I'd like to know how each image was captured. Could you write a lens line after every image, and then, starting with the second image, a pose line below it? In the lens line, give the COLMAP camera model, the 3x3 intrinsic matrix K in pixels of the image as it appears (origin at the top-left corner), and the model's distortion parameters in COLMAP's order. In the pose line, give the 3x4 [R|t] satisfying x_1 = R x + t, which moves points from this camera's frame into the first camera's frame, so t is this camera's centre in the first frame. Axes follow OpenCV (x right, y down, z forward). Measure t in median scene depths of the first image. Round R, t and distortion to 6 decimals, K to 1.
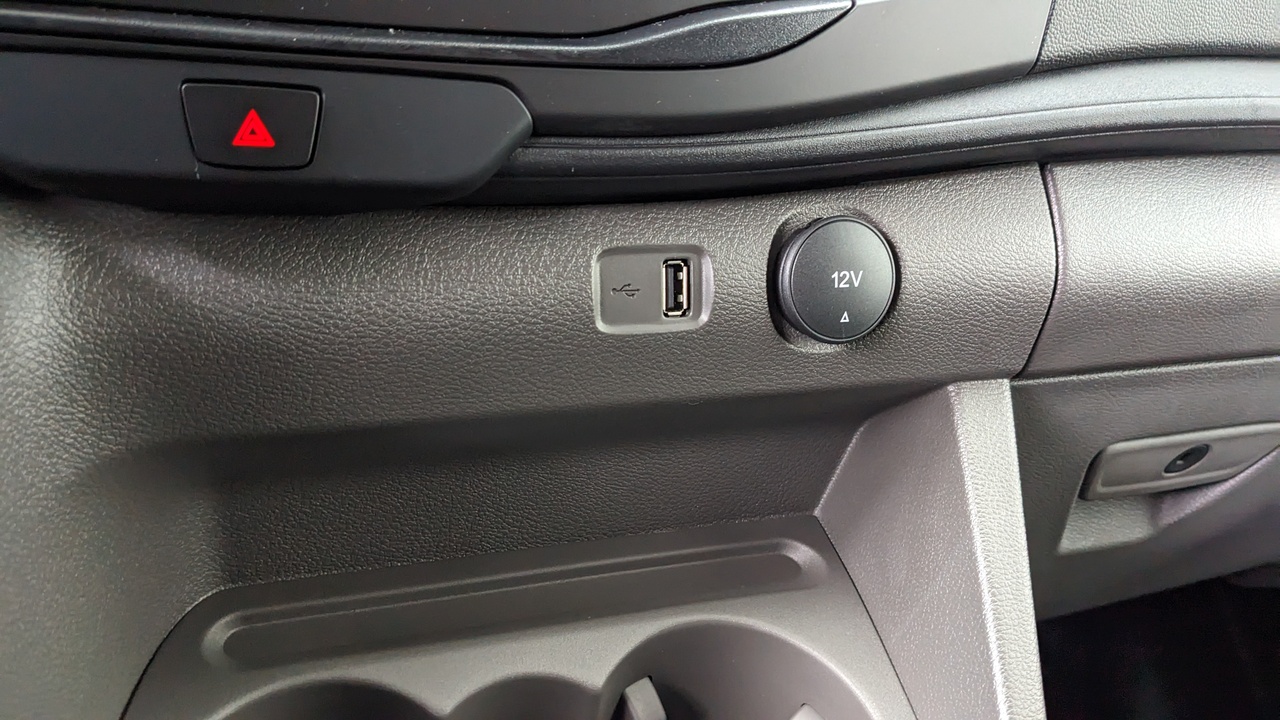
lens RADIAL K [[1047.9, 0, 651.6], [0, 1047.9, 386.6], [0, 0, 1]] dist [0.055134, -0.123480]
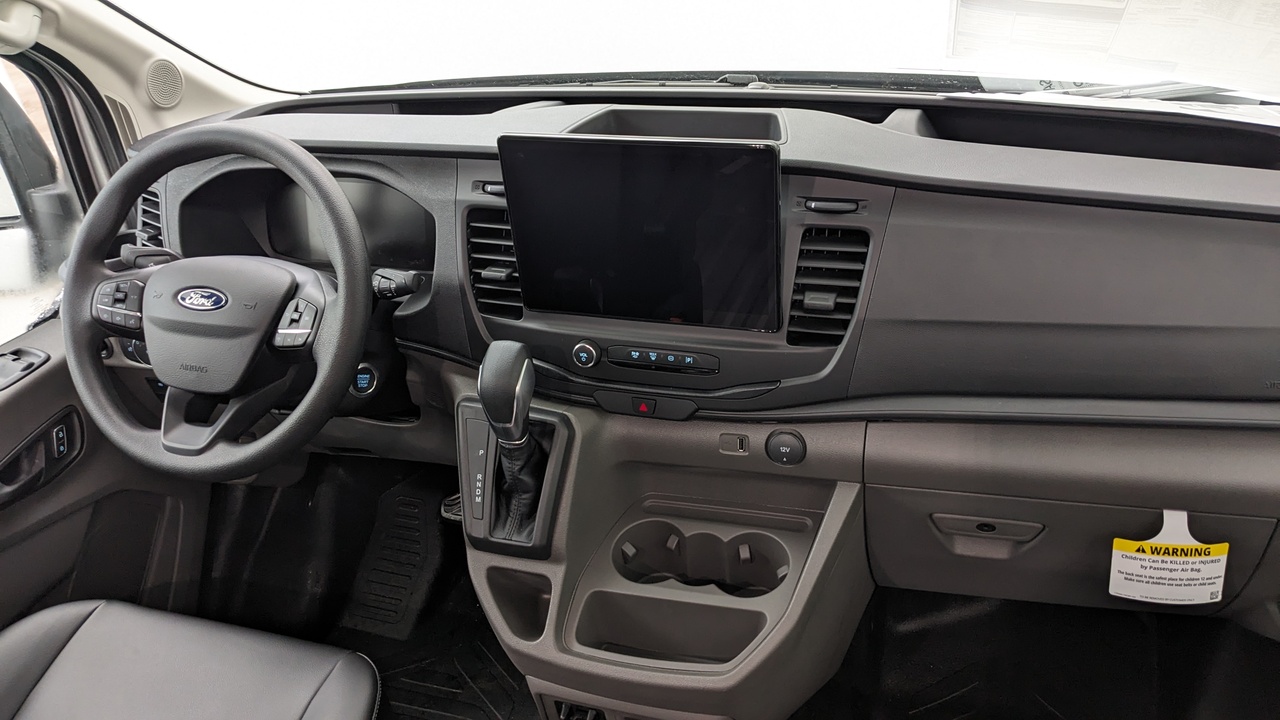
lens RADIAL K [[1047.9, 0, 641.8], [0, 1047.9, 359.3], [0, 0, 1]] dist [0.055134, -0.123480]
pose [[0.780492, 0.137928, -0.609761, 2.173001], [-0.104790, 0.990422, 0.089902, -0.754833], [0.616321, -0.006271, 0.787470, -2.434642]]
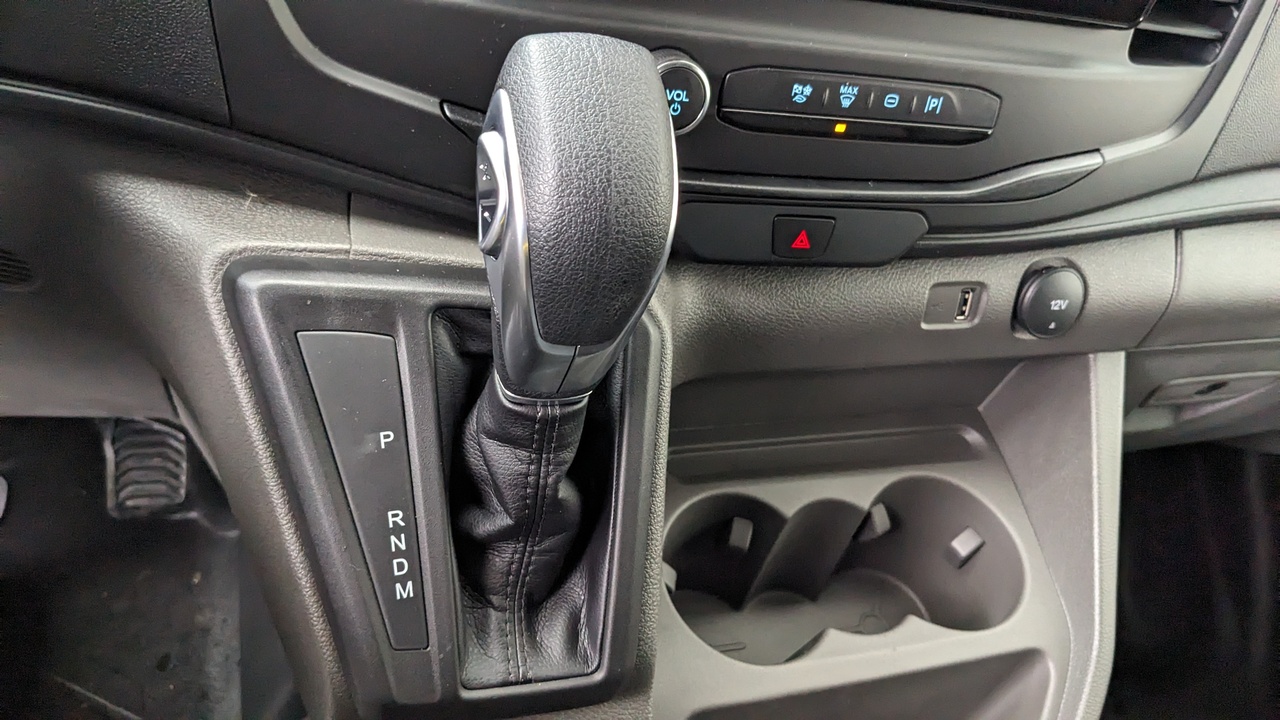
lens RADIAL K [[1047.9, 0, 636.2], [0, 1047.9, 364.7], [0, 0, 1]] dist [0.055134, -0.123480]
pose [[0.993943, 0.104305, 0.034610, -0.584486], [-0.109449, 0.967930, 0.226127, -0.342360], [-0.009914, -0.228545, 0.973483, -0.732938]]
